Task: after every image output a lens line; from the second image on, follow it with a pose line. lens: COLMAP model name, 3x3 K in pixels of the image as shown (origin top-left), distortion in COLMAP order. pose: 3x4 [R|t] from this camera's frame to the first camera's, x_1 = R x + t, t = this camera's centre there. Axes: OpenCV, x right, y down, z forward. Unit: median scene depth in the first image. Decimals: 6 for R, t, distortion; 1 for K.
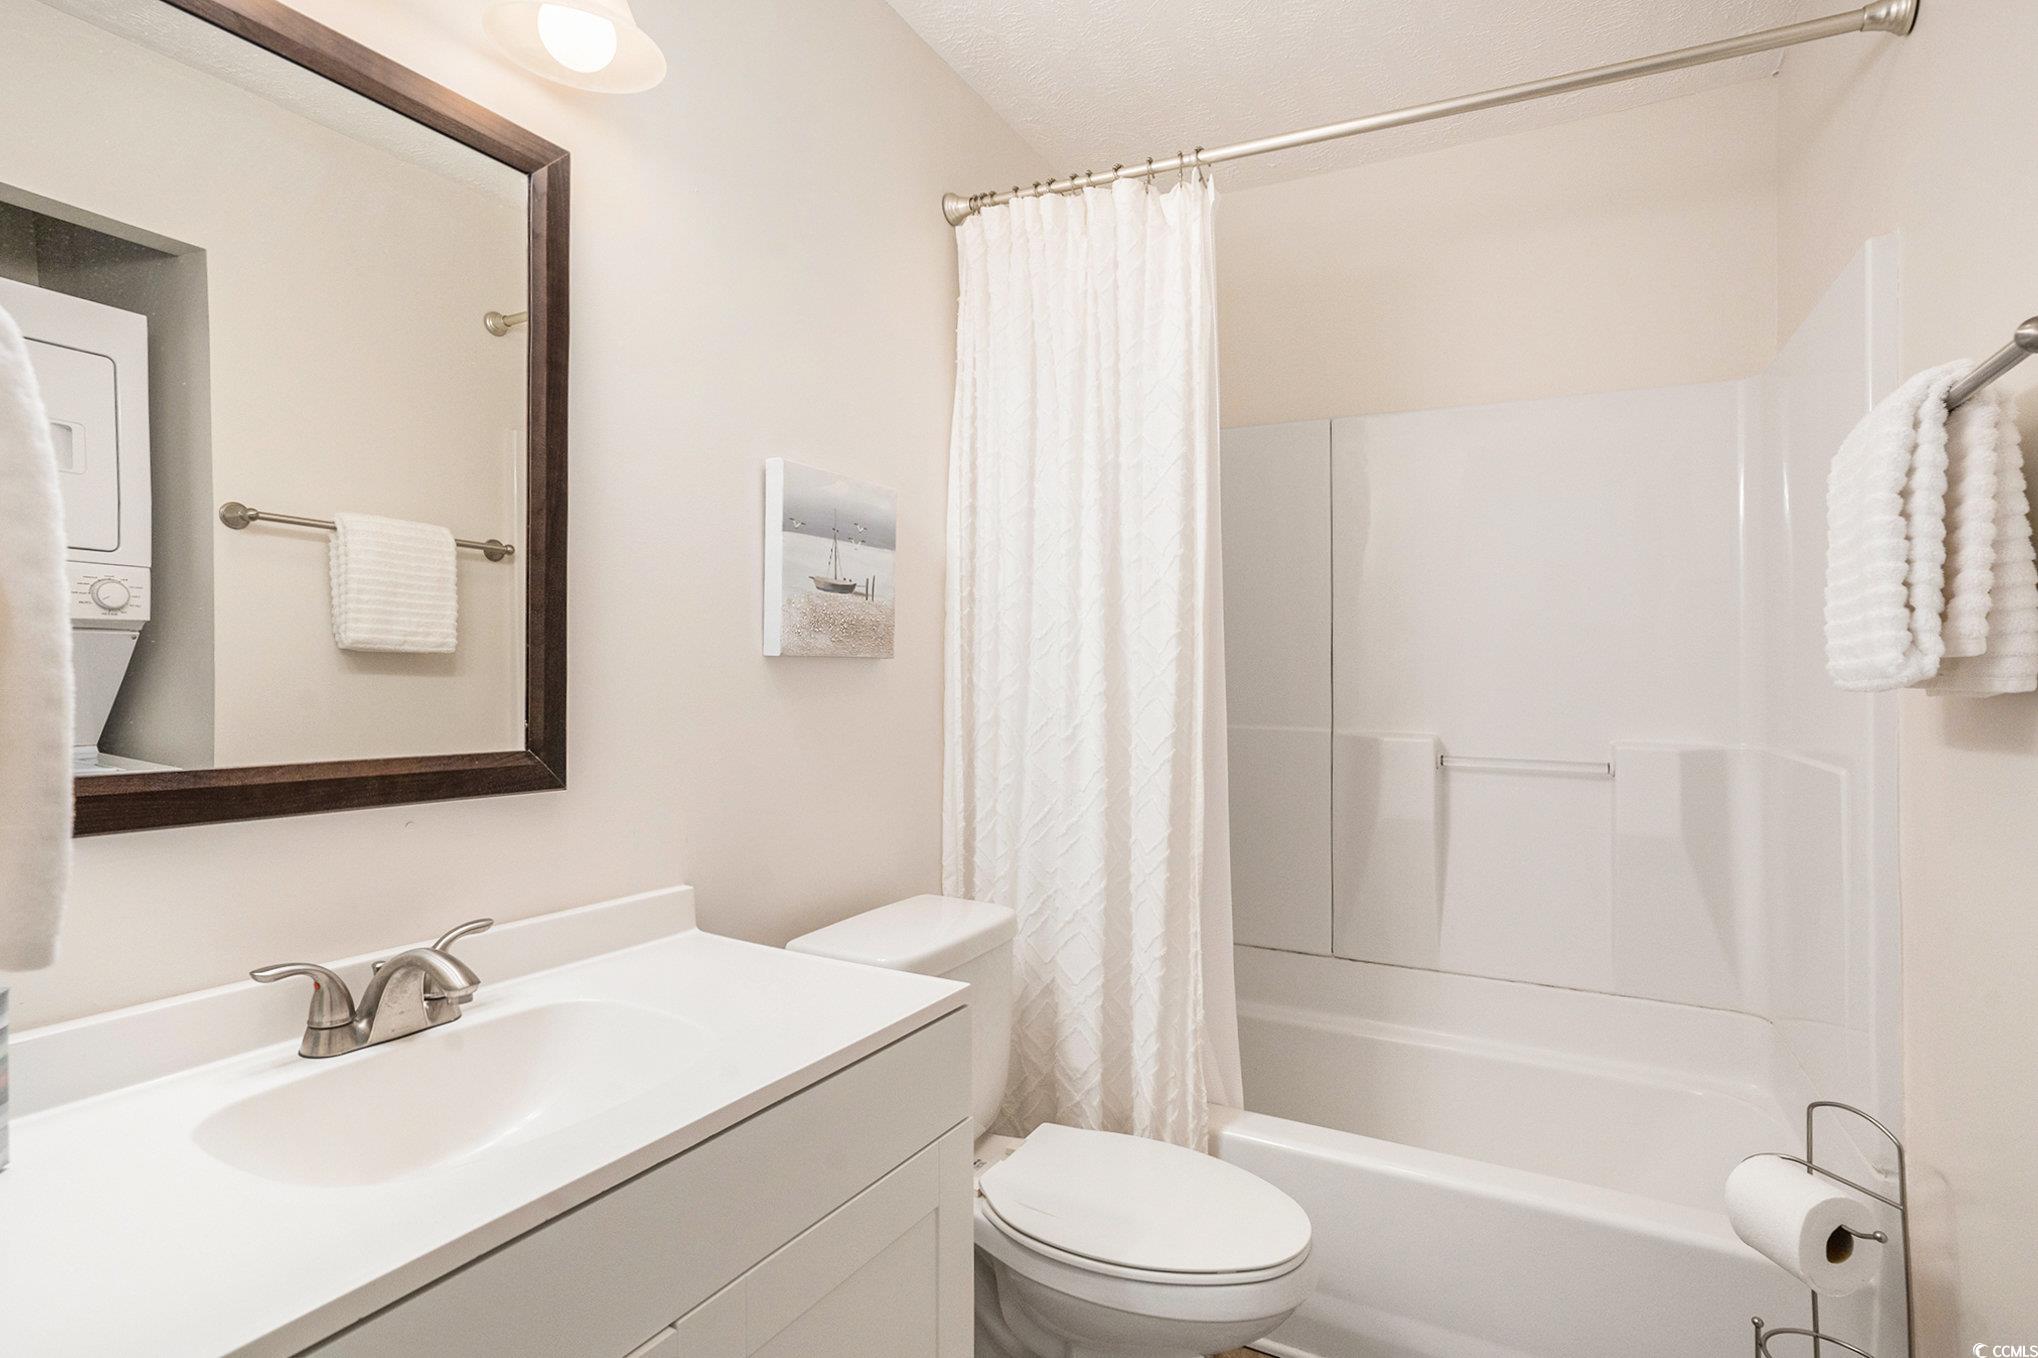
lens RADIAL K [[1017.3, 0, 1011.2], [0, 1017.3, 680.1], [0, 0, 1]] dist [-0.049601, 0.030249]
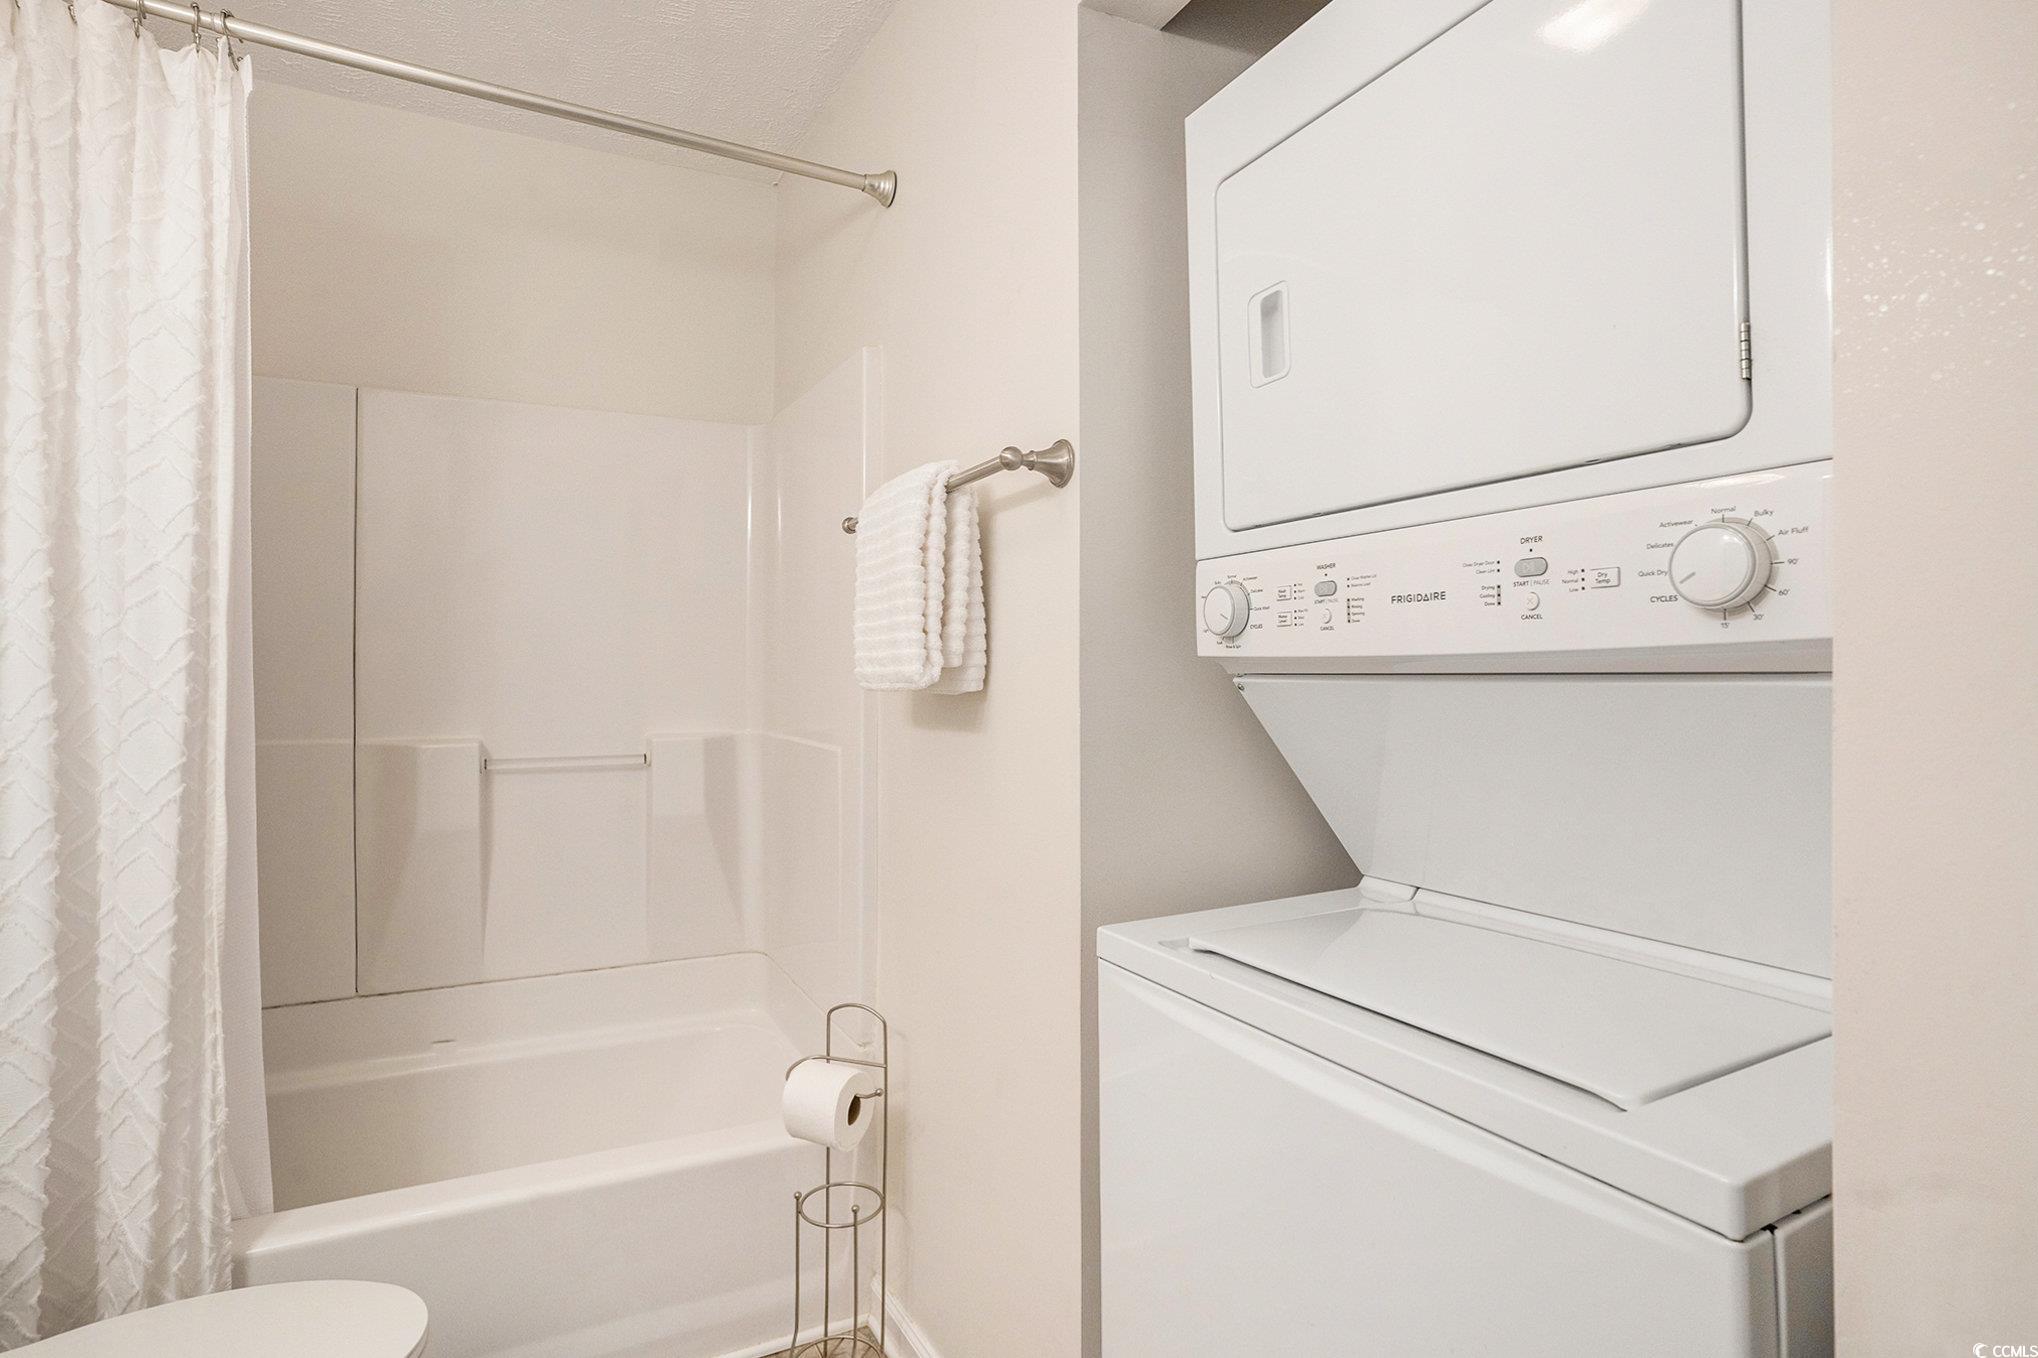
lens RADIAL K [[1017.3, 0, 1011.2], [0, 1017.3, 680.1], [0, 0, 1]] dist [-0.049601, 0.030249]
pose [[0.575280, -0.022648, 0.817643, -0.097141], [0.014000, 0.999743, 0.017842, -0.015916], [-0.817837, 0.001183, 0.575449, 0.050872]]
